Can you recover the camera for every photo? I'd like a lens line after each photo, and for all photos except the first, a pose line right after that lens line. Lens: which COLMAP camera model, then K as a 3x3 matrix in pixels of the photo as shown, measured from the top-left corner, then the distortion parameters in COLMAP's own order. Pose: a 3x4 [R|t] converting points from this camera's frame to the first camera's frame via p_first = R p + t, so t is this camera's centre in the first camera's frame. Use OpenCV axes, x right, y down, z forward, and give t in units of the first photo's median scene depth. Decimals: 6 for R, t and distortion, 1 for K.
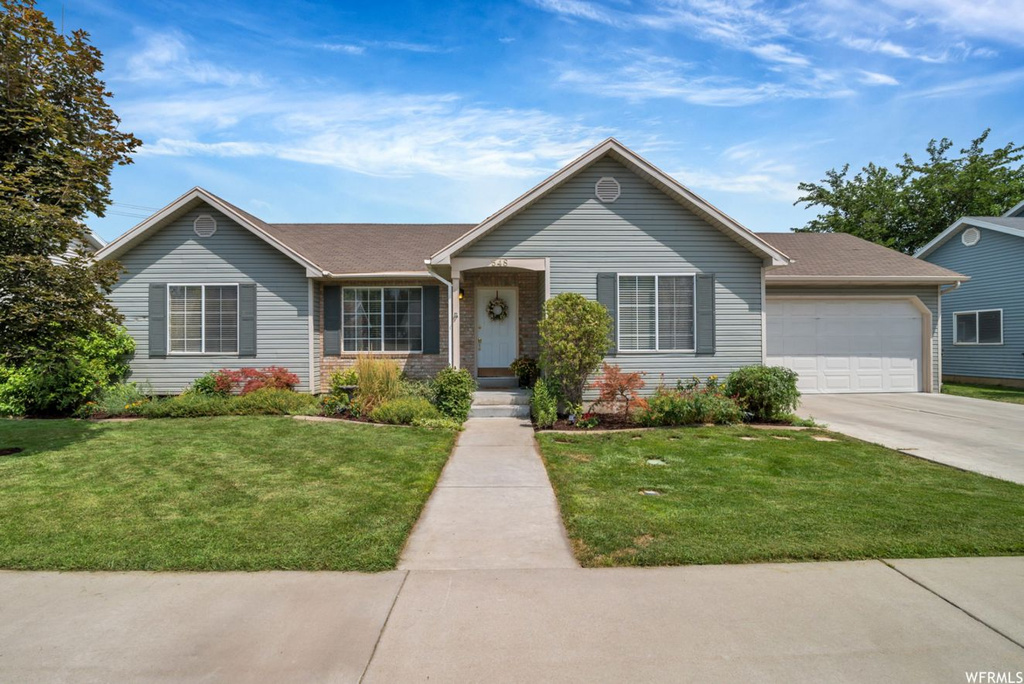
lens RADIAL K [[474.3, 0, 511.1], [0, 474.3, 345.2], [0, 0, 1]] dist [-0.020340, 0.000854]
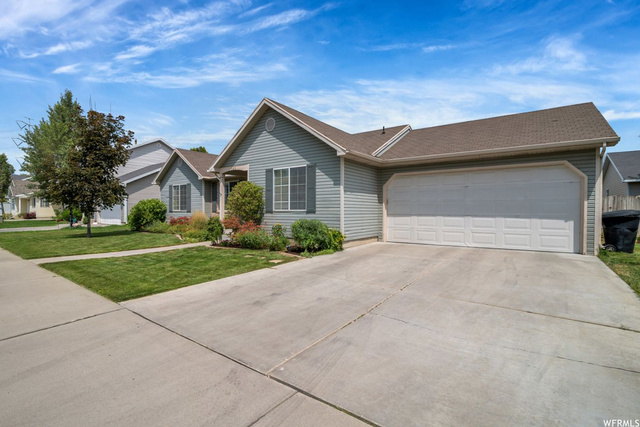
lens RADIAL K [[296.4, 0, 319.4], [0, 296.4, 210.3], [0, 0, 1]] dist [-0.020340, 0.000854]
pose [[0.793934, 0.004646, -0.607987, 1.033599], [-0.004547, 0.999988, 0.001704, 0.008792], [0.607988, 0.001412, 0.793945, 0.178689]]
